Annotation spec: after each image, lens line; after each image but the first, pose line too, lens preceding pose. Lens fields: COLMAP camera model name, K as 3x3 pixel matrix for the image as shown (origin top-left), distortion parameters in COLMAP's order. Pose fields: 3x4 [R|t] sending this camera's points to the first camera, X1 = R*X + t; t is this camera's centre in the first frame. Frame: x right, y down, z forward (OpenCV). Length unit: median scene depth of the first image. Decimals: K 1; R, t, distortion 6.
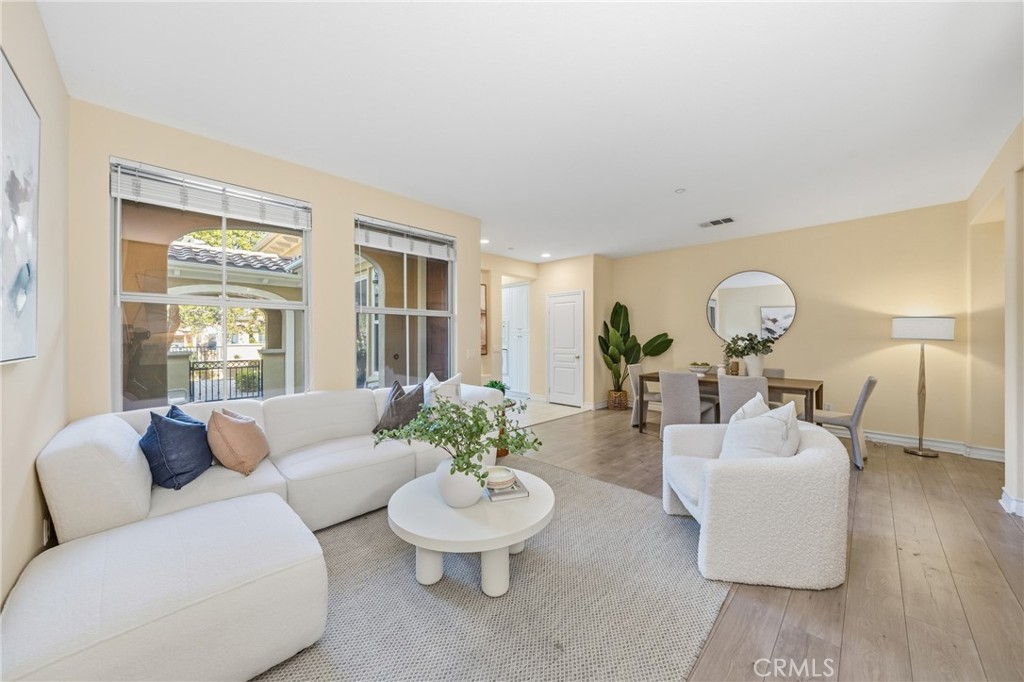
lens RADIAL K [[355.8, 0, 512.5], [0, 355.8, 336.4], [0, 0, 1]] dist [-0.005658, 0.000117]
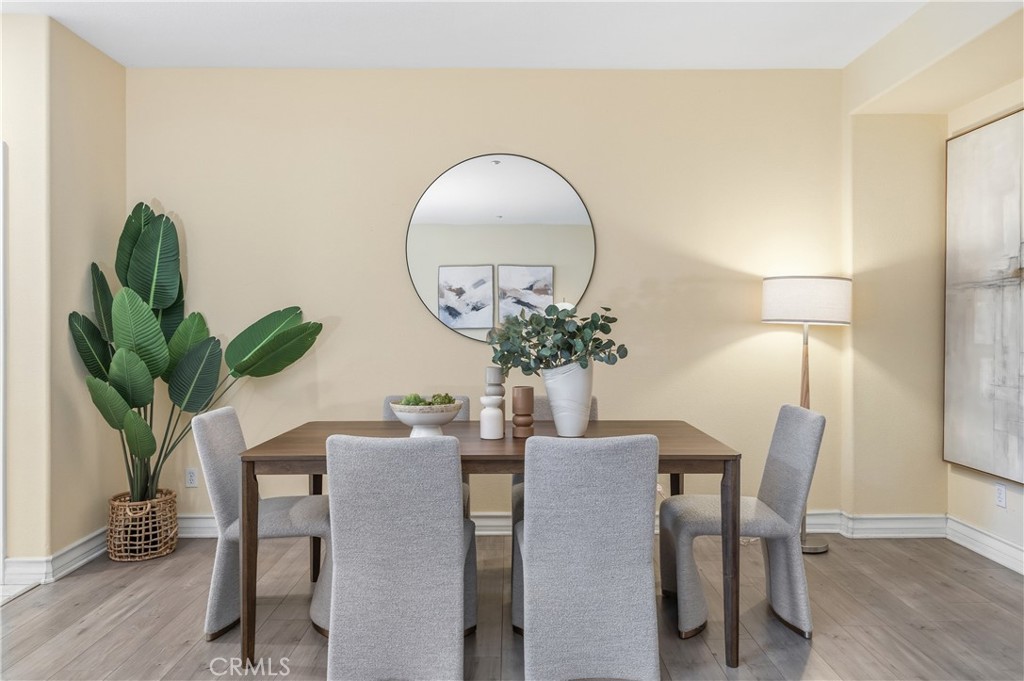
lens RADIAL K [[690.3, 0, 516.2], [0, 690.3, 329.8], [0, 0, 1]] dist [-0.009612, 0.000507]
pose [[0.692951, -0.003947, 0.720974, 0.098345], [-0.000930, 0.999979, 0.006368, 0.008138], [-0.720984, -0.005083, 0.692933, 0.381930]]
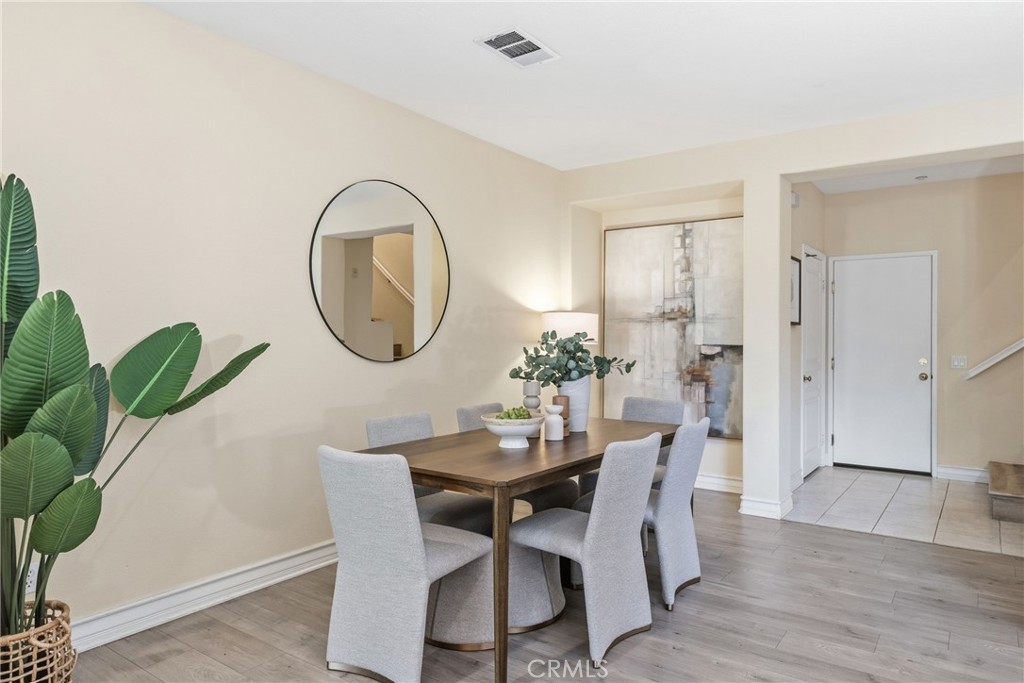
lens RADIAL K [[654.9, 0, 512.3], [0, 654.9, 340.8], [0, 0, 1]] dist [0.004610, 0.000235]
pose [[-0.161105, -0.003135, 0.986932, -0.134798], [-0.005322, 0.999983, 0.002308, 0.001296], [-0.986923, -0.004881, -0.161119, 0.867796]]
